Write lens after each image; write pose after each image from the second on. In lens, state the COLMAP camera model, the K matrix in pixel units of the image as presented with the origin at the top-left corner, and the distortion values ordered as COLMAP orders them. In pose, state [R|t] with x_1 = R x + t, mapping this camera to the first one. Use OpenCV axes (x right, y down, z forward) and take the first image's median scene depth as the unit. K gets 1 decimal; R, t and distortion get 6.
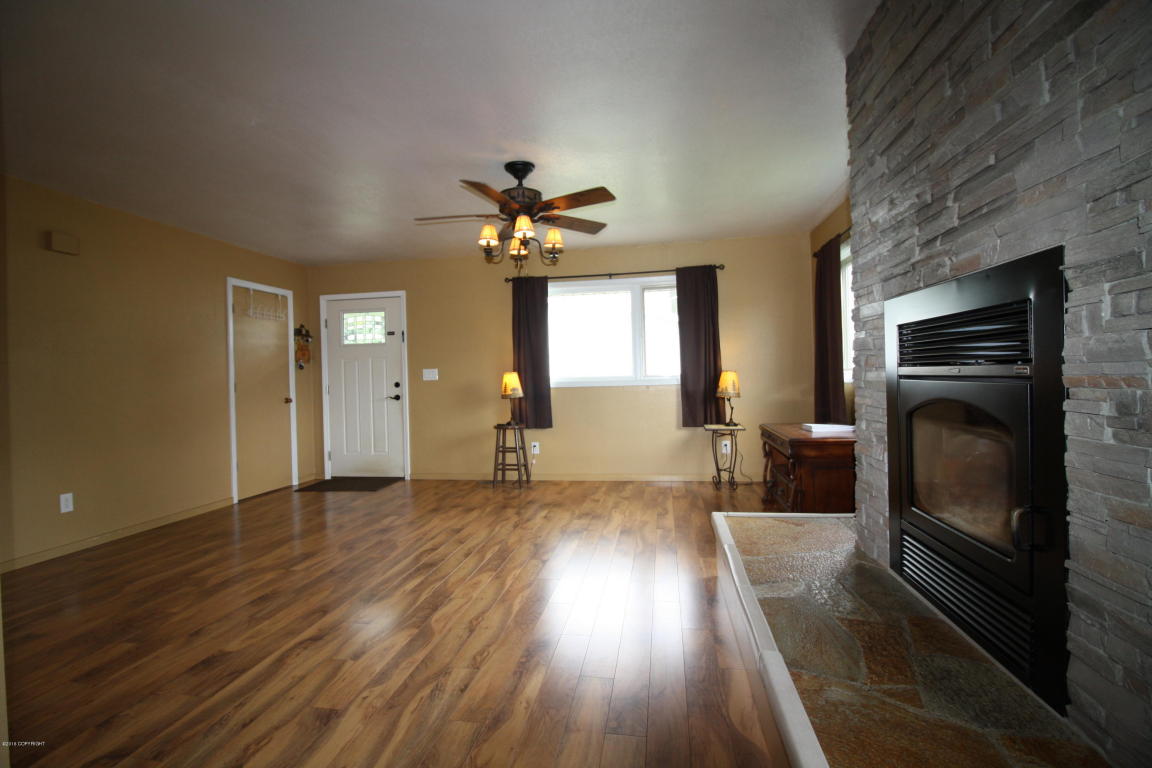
lens RADIAL K [[532.7, 0, 571.7], [0, 532.7, 380.3], [0, 0, 1]] dist [-0.007543, -0.008265]
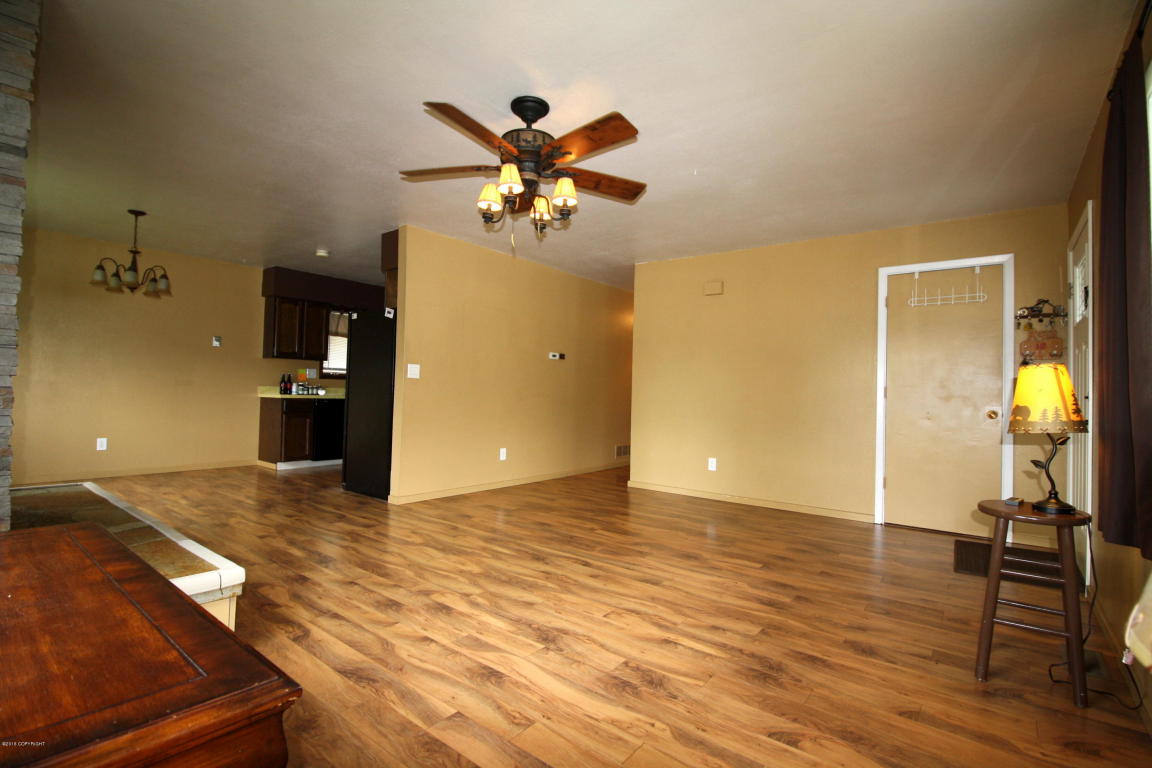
lens RADIAL K [[532.7, 0, 578.7], [0, 532.7, 380.2], [0, 0, 1]] dist [-0.007543, -0.008265]
pose [[-0.470773, -0.005225, -0.882239, 0.379382], [-0.016184, 0.999865, 0.002714, -0.000219], [0.882106, 0.015556, -0.470794, 0.971384]]
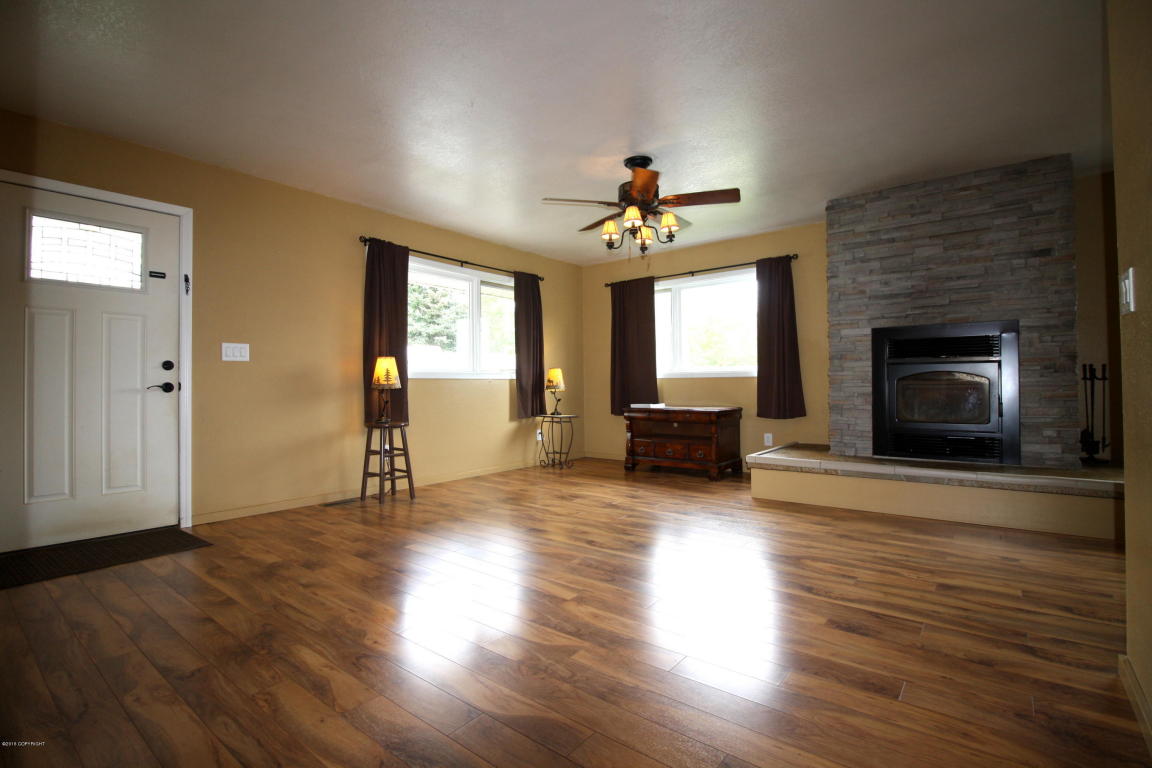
lens RADIAL K [[532.7, 0, 572.2], [0, 532.7, 383.7], [0, 0, 1]] dist [-0.007543, -0.008265]
pose [[0.490045, 0.029637, 0.871193, -0.732822], [-0.001558, 0.999450, -0.033124, 0.055807], [-0.871696, 0.014875, 0.489821, 0.401716]]
